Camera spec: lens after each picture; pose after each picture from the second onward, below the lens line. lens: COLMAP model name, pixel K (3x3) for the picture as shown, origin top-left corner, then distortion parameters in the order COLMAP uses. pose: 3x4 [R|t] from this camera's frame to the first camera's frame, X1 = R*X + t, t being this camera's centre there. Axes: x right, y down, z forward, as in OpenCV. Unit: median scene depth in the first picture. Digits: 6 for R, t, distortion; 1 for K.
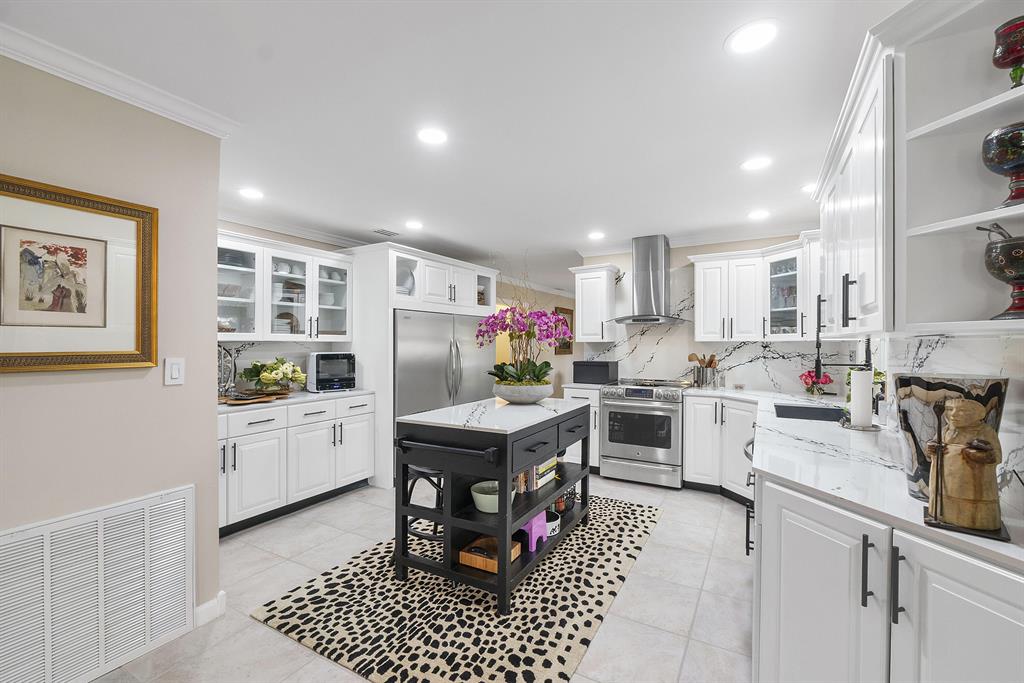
lens RADIAL K [[437.8, 0, 510.2], [0, 437.8, 345.5], [0, 0, 1]] dist [-0.011084, 0.000465]
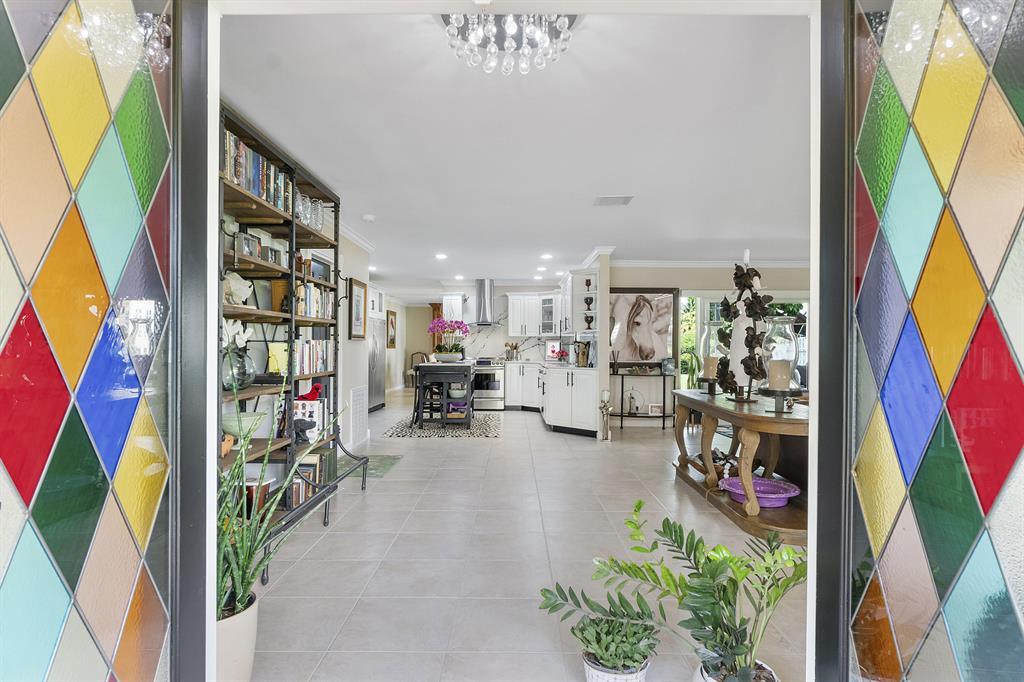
lens RADIAL K [[558.9, 0, 507.9], [0, 558.9, 345.4], [0, 0, 1]] dist [-0.006649, -0.000684]
pose [[0.868315, 0.005327, 0.495984, -0.968238], [-0.002708, 0.999978, -0.005999, 0.054605], [-0.496005, 0.003866, 0.868311, -1.381935]]
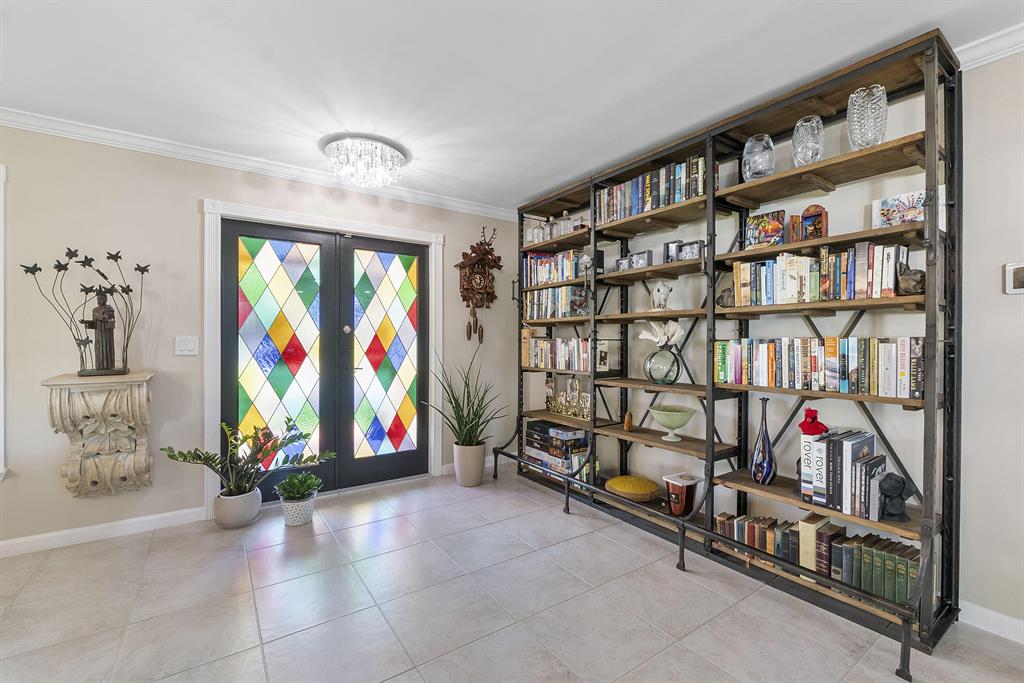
lens RADIAL K [[437.8, 0, 501.6], [0, 437.8, 340.8], [0, 0, 1]] dist [-0.011084, 0.000465]
pose [[-0.433888, 0.002532, -0.900963, -0.049818], [-0.006961, 0.999957, 0.006163, 0.039818], [0.900940, 0.008946, -0.433851, -0.278063]]
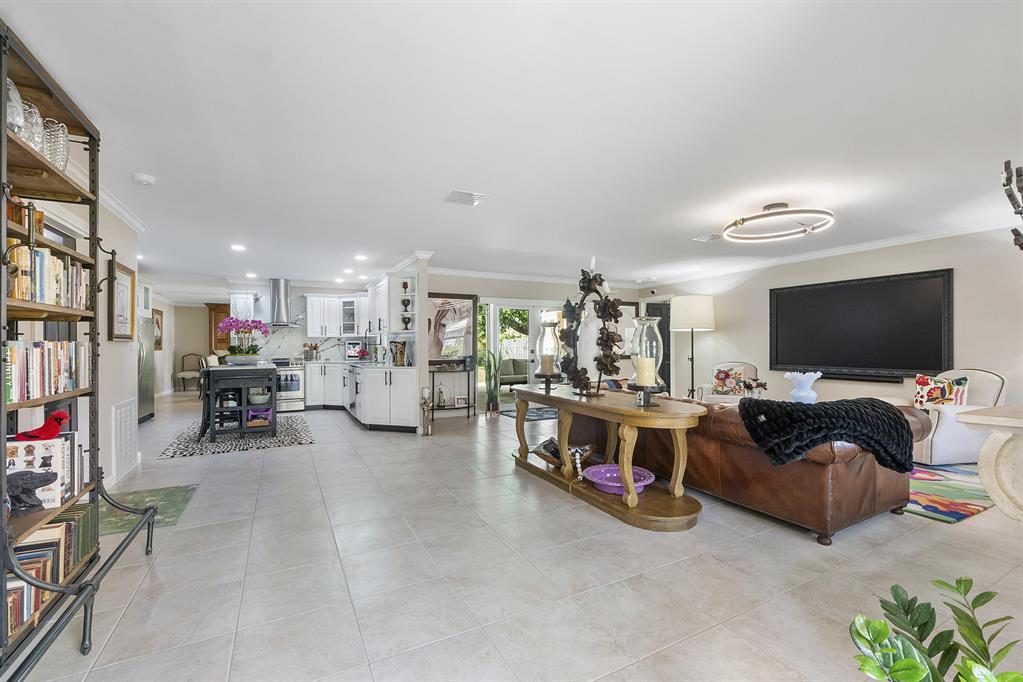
lens RADIAL K [[437.4, 0, 513.6], [0, 437.4, 344.3], [0, 0, 1]] dist [-0.011084, 0.000465]
pose [[0.525693, -0.001074, 0.850674, -0.902844], [0.009347, 0.999946, -0.004514, 0.049253], [-0.850623, 0.010324, 0.525674, -0.975152]]
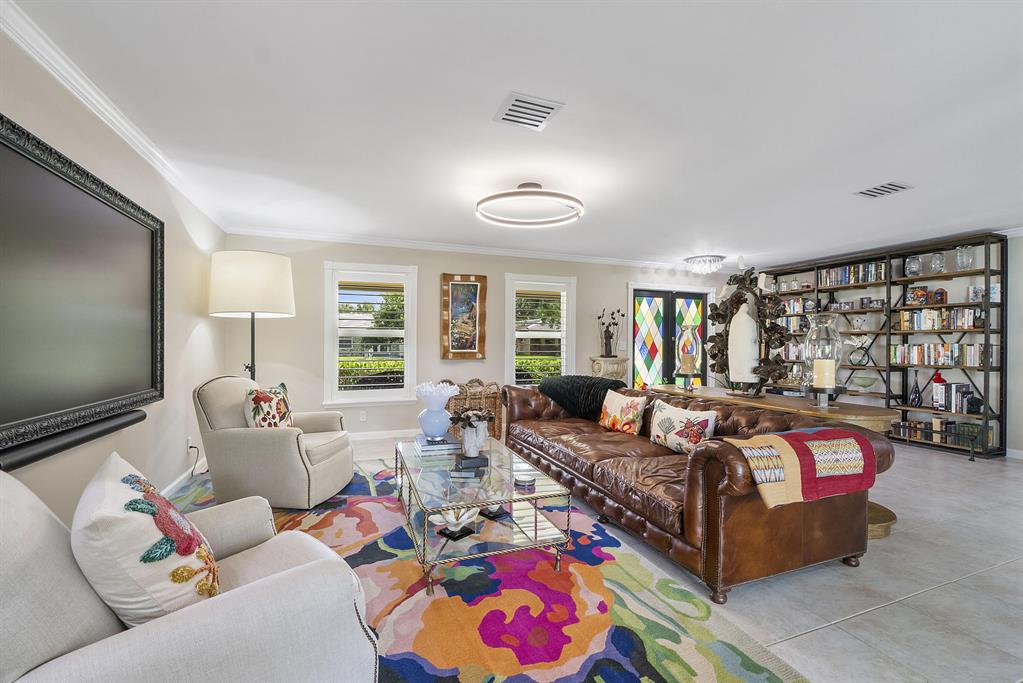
lens RADIAL K [[437.4, 0, 500.9], [0, 437.4, 343.7], [0, 0, 1]] dist [-0.011084, 0.000465]
pose [[-0.633511, -0.002942, -0.773728, 1.233198], [-0.010637, 0.999931, 0.004908, 0.044212], [0.773660, 0.011339, -0.633499, -0.367329]]
